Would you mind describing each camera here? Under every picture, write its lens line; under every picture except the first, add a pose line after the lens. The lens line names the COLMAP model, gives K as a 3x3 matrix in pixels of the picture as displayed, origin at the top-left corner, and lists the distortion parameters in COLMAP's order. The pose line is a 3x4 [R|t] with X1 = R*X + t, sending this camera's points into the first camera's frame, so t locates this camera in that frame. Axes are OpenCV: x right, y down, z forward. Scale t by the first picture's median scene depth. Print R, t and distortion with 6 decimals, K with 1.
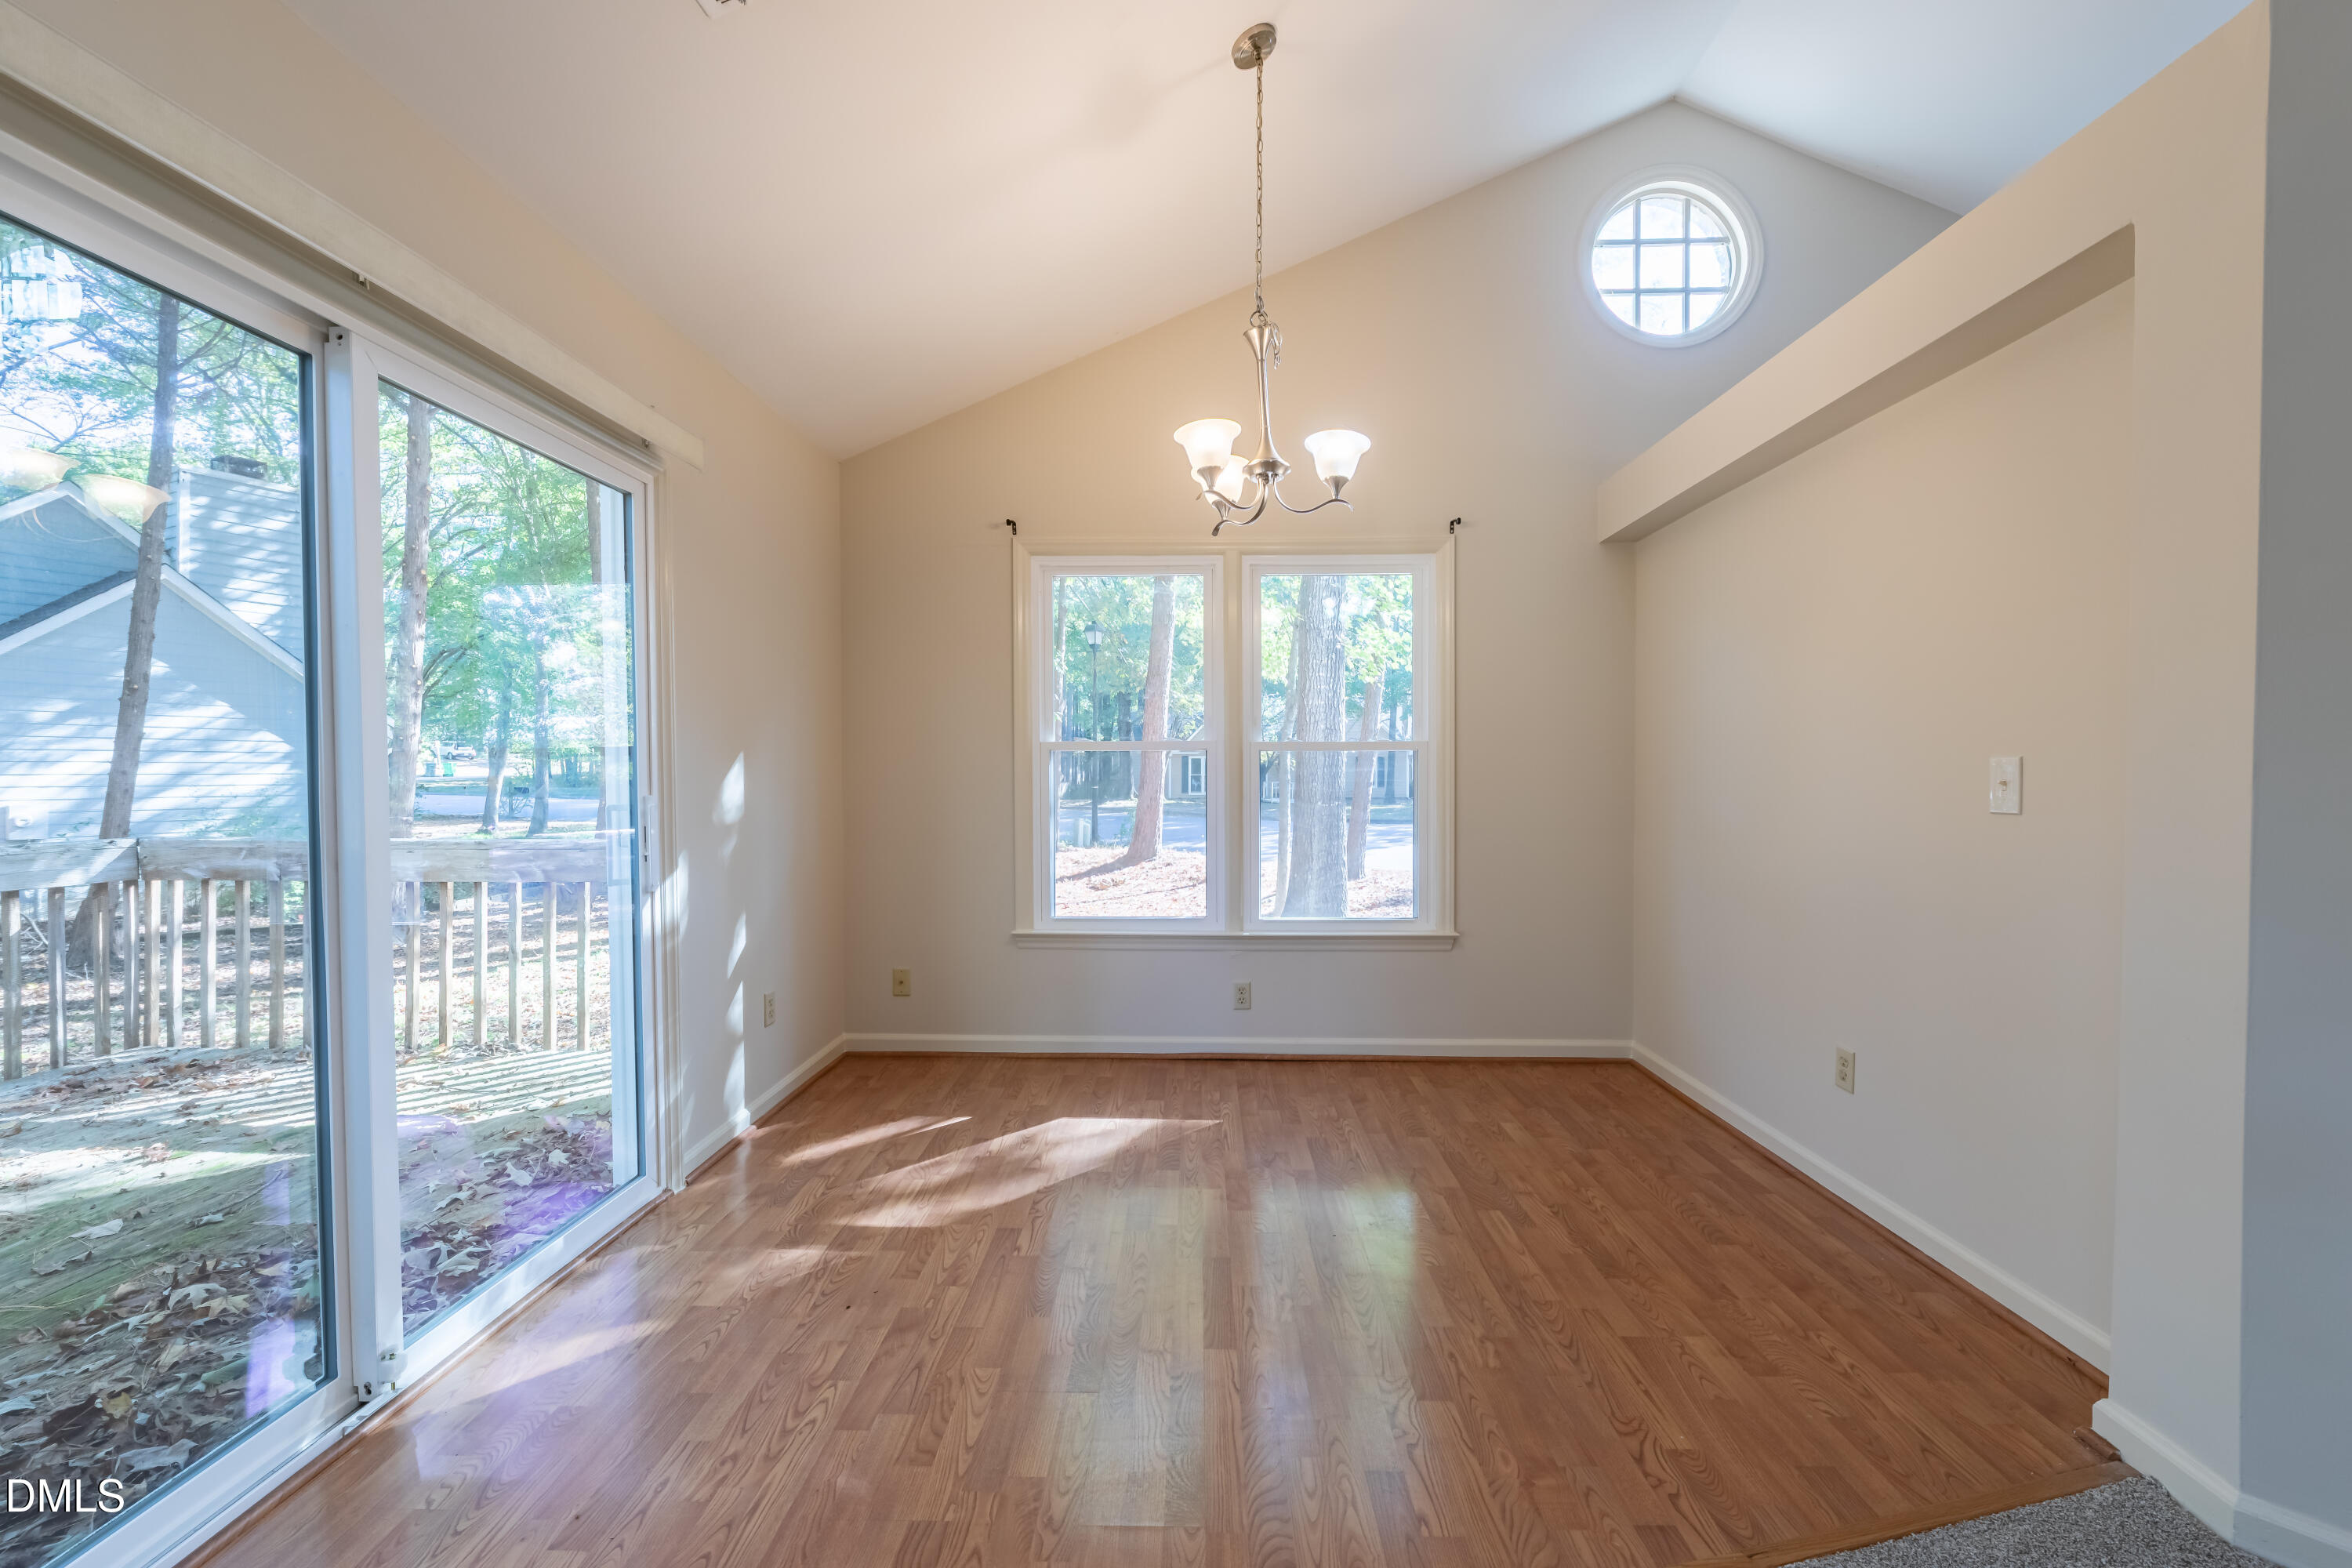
lens RADIAL K [[939.0, 0, 1176.0], [0, 939.0, 784.0], [0, 0, 1]] dist [0.005361, -0.000018]
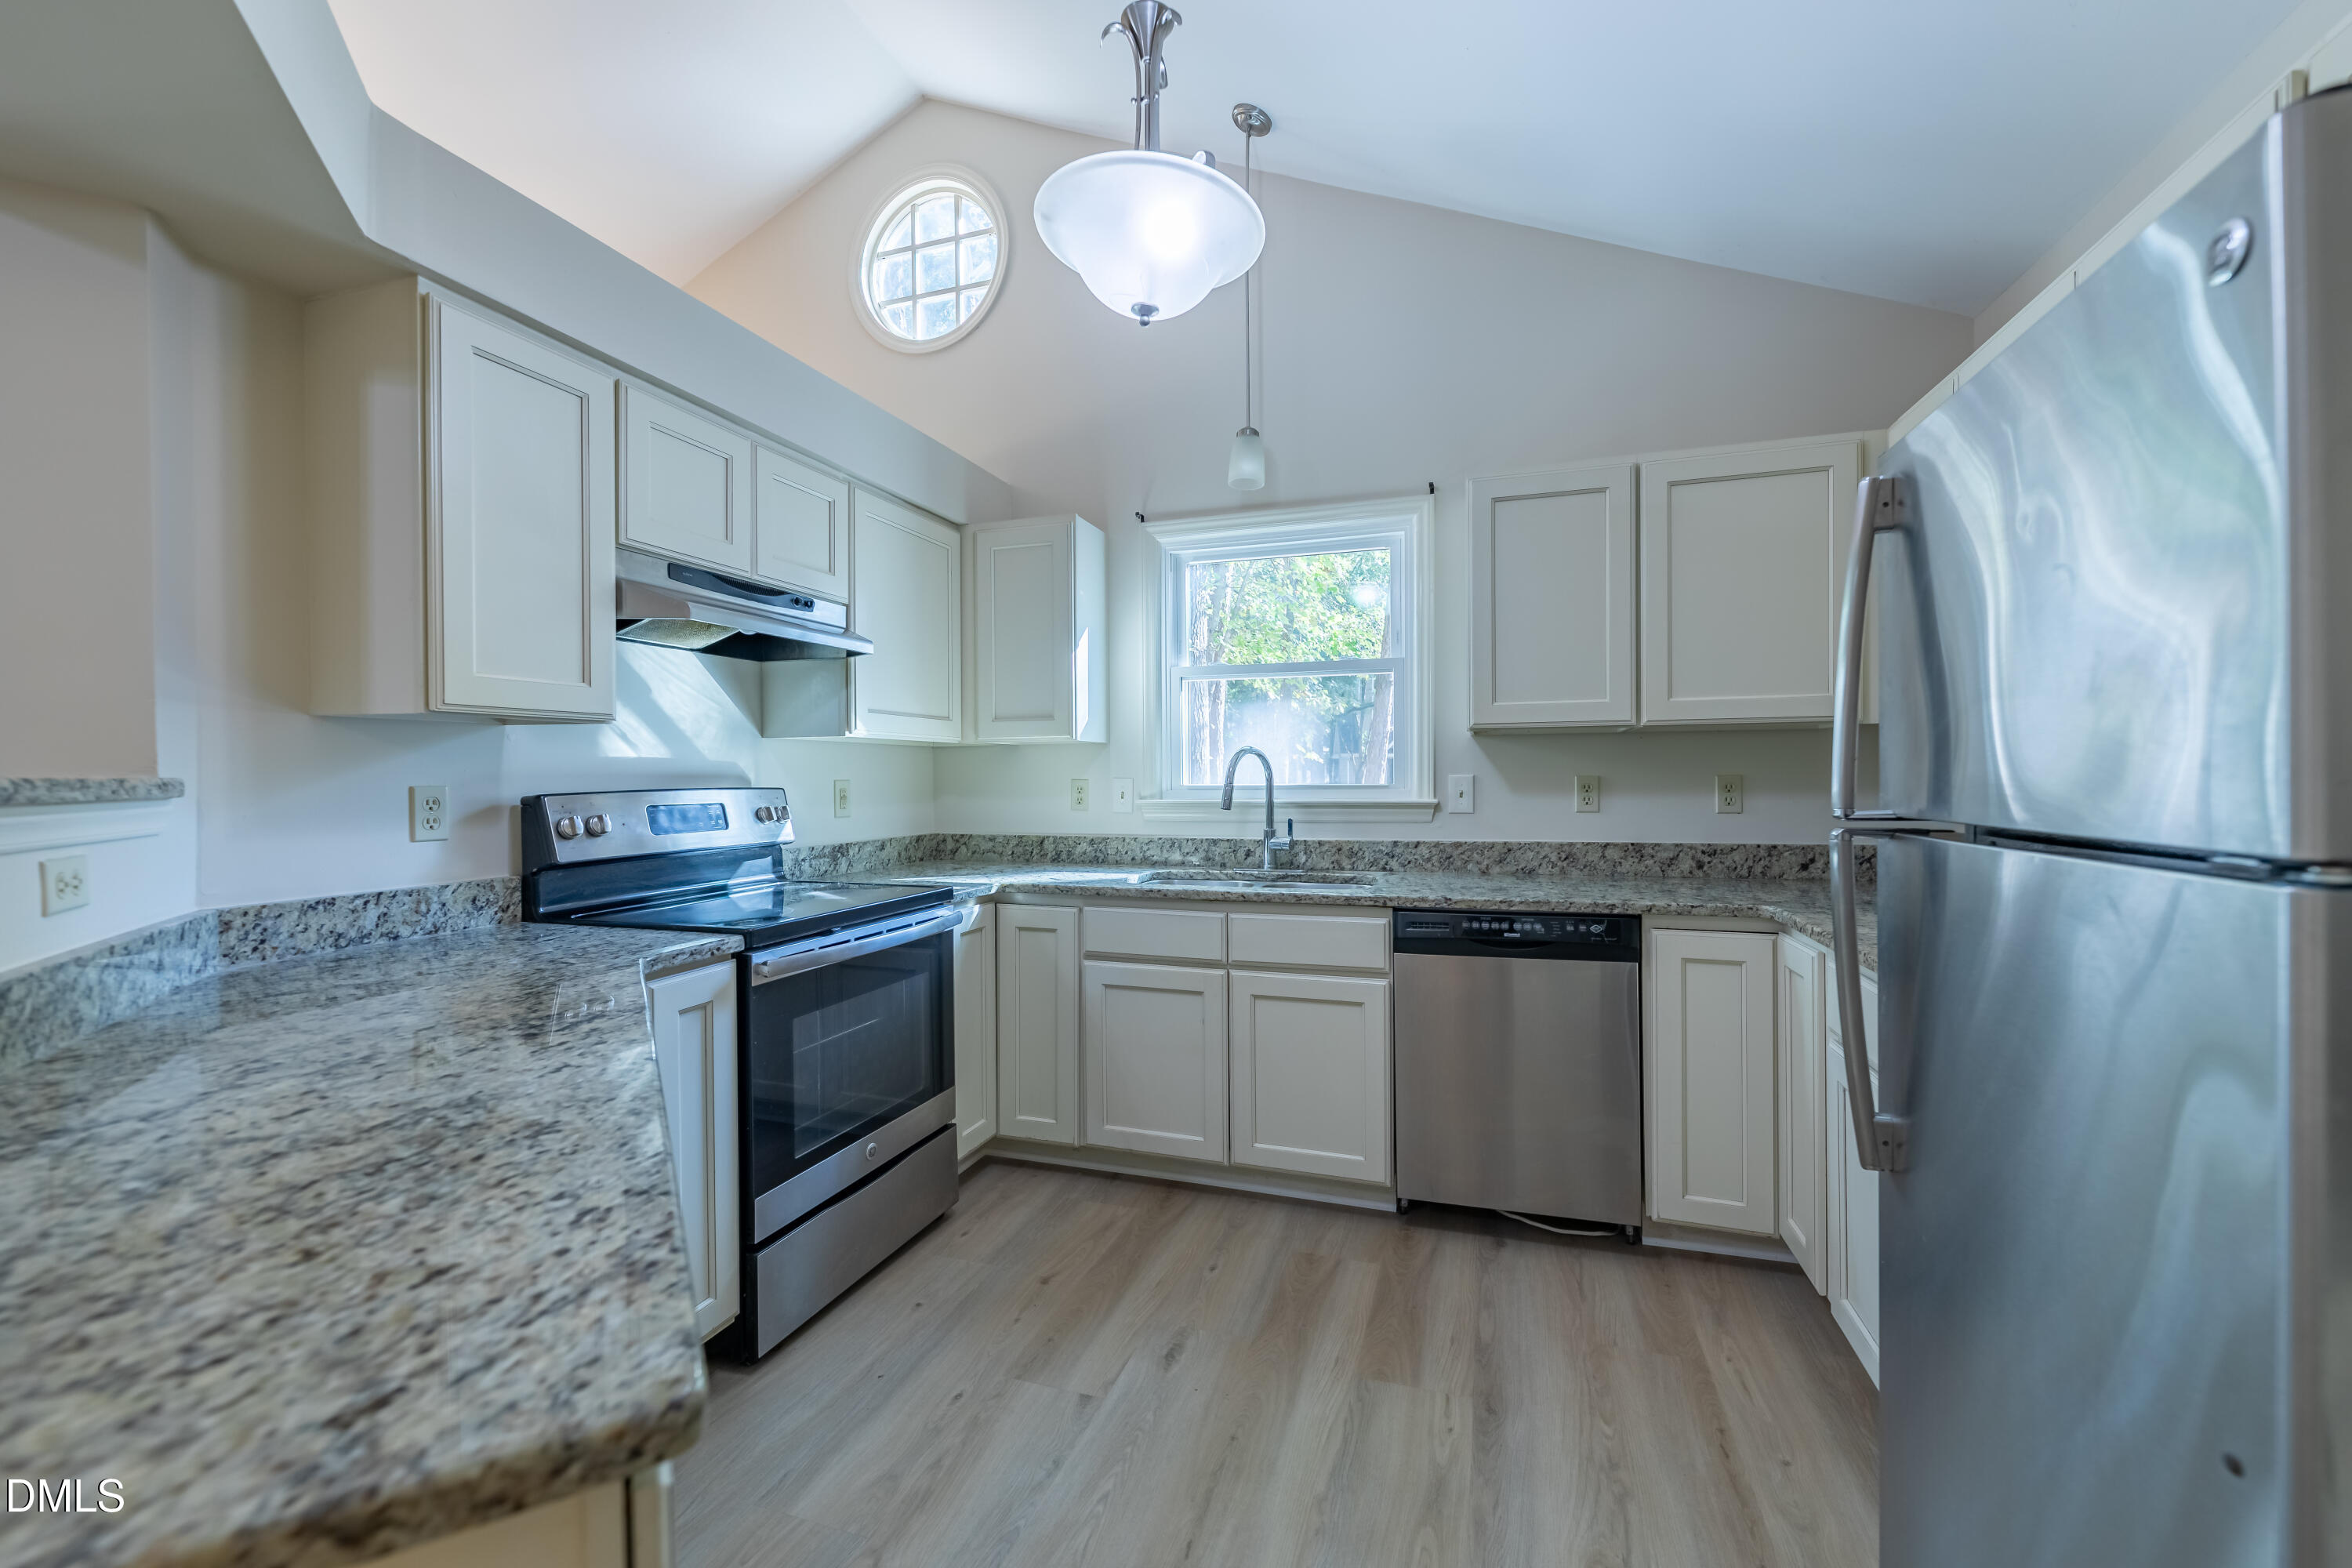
lens RADIAL K [[947.7, 0, 1182.5], [0, 947.7, 782.4], [0, 0, 1]] dist [-0.001345, -0.000448]
pose [[0.955698, -0.004398, -0.294318, 1.070670], [0.003823, 0.999989, -0.002531, -0.013744], [0.294326, 0.001293, 0.955704, 0.141408]]
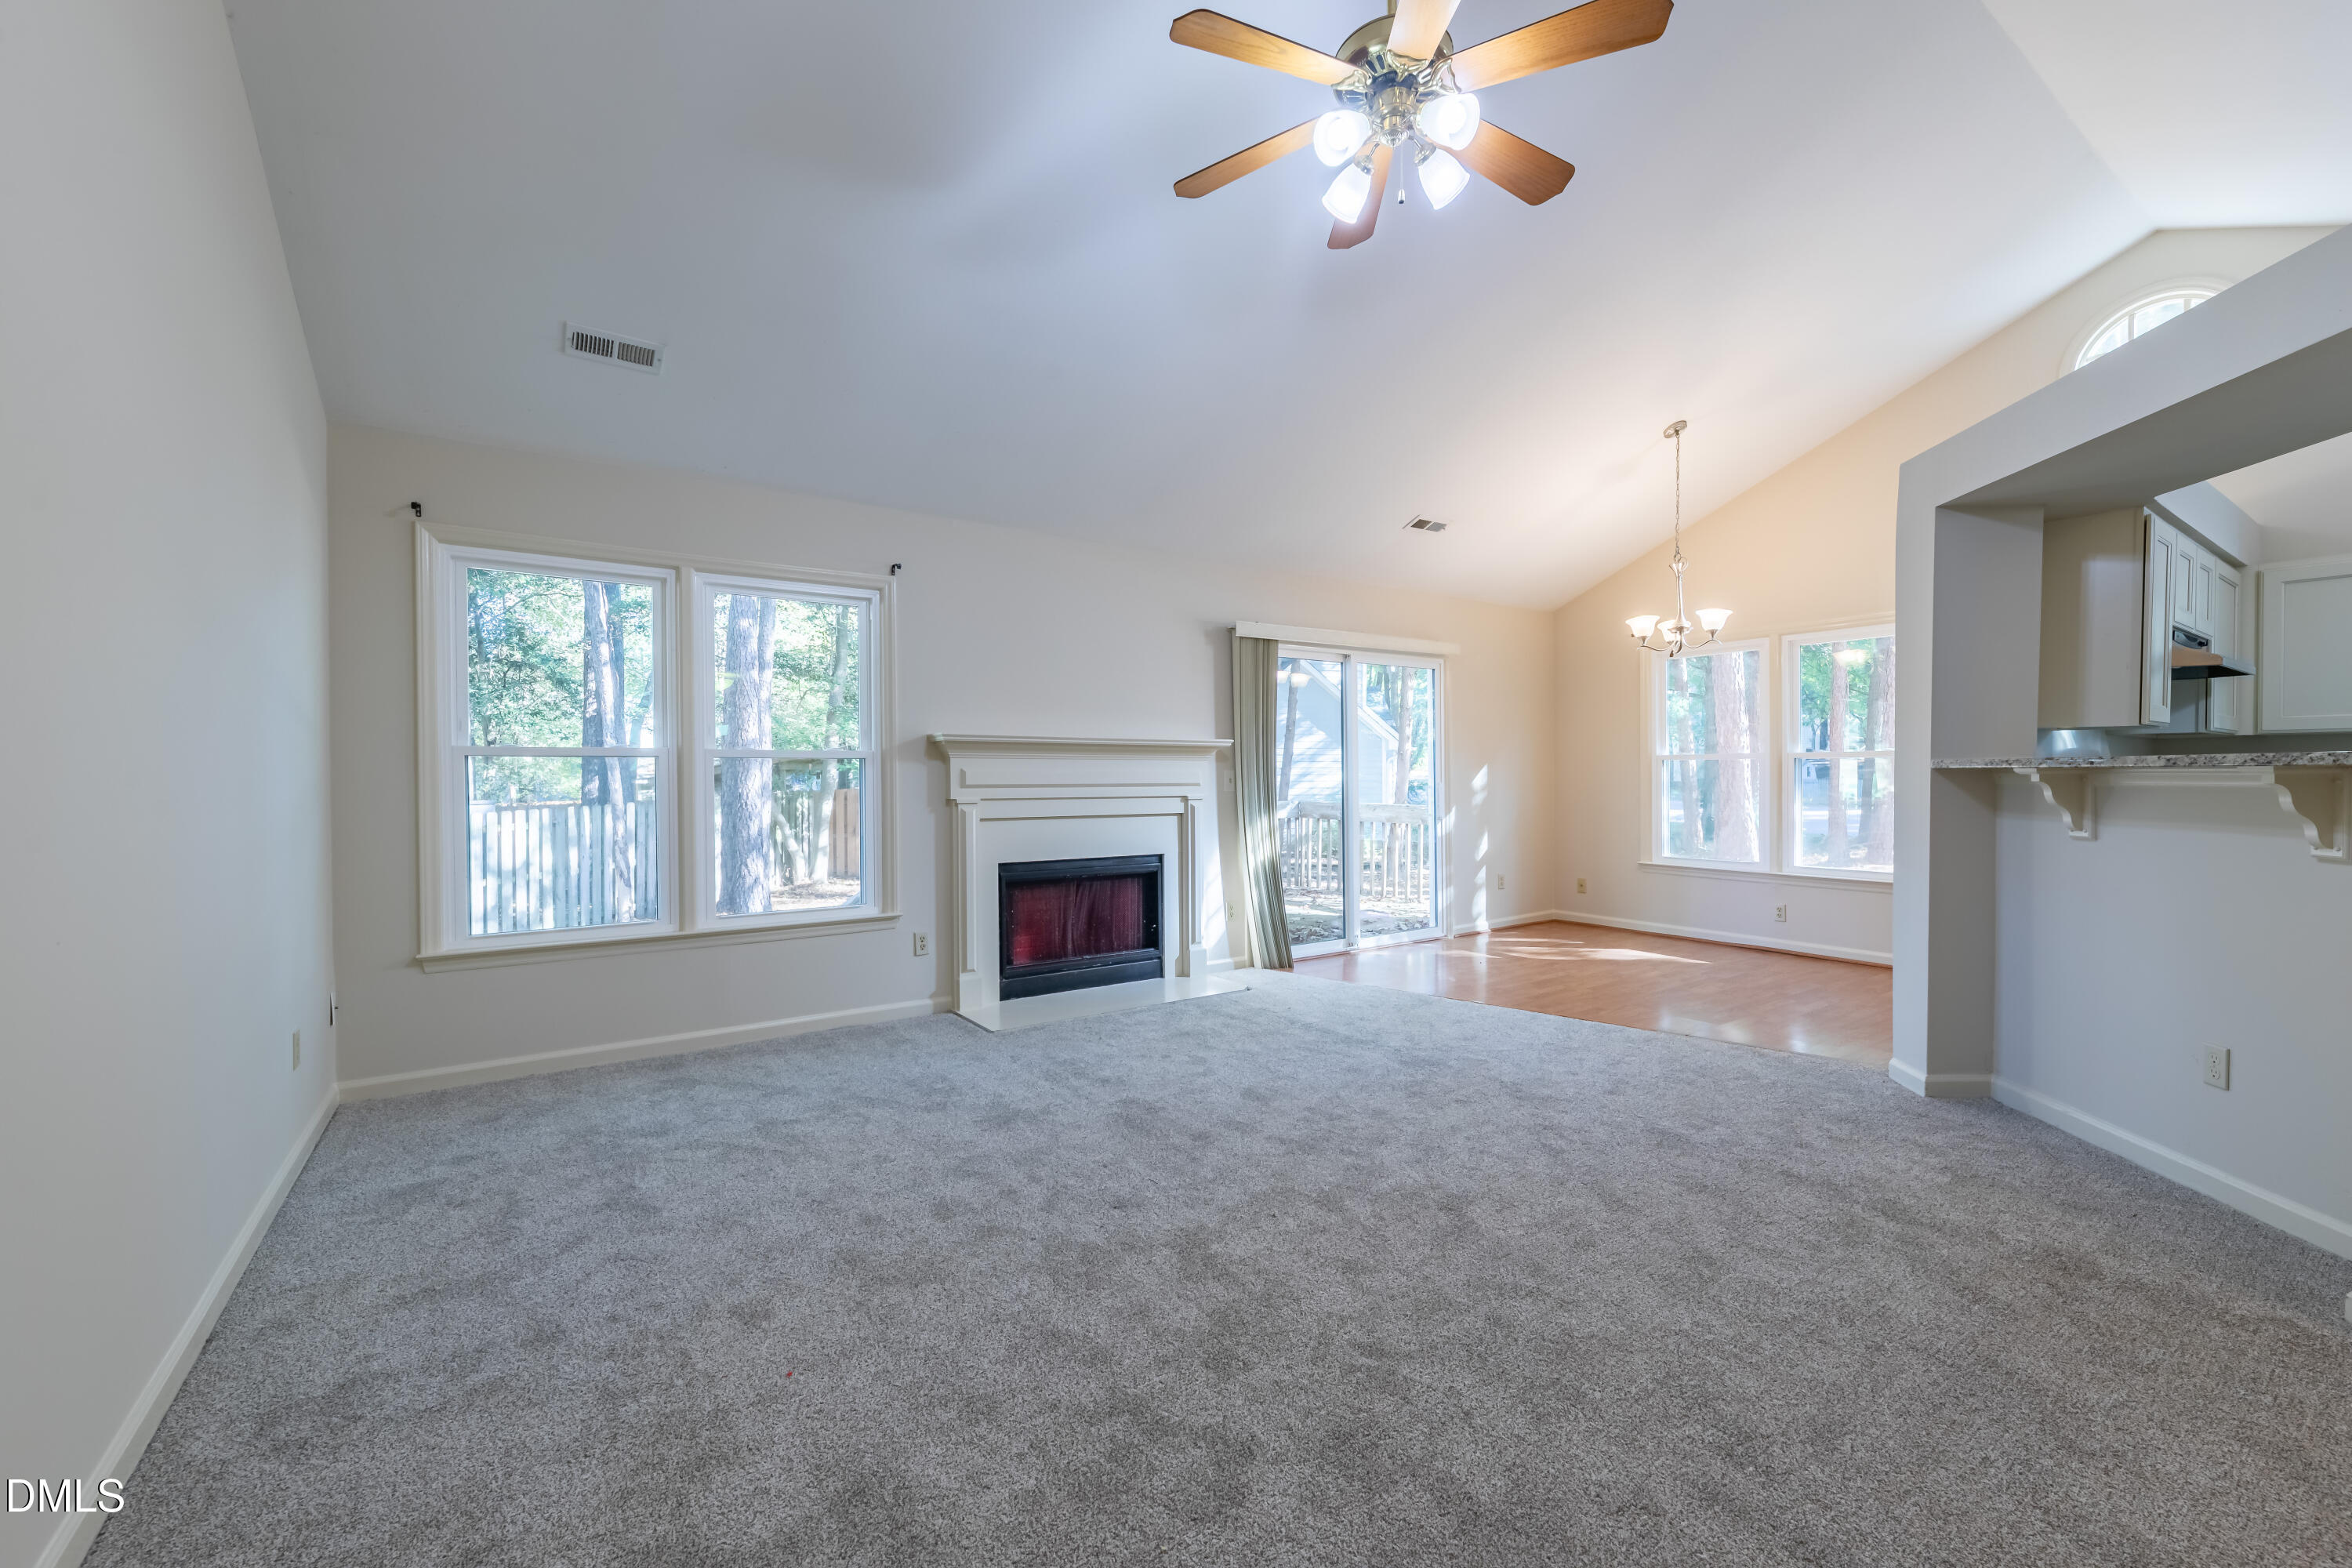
lens RADIAL K [[949.6, 0, 1179.7], [0, 949.6, 785.1], [0, 0, 1]] dist [0.001417, -0.000282]
pose [[0.592511, 0.006161, -0.805539, 0.780033], [-0.004267, 0.999981, 0.004510, 0.006959], [0.805551, 0.000765, 0.592526, -0.787223]]
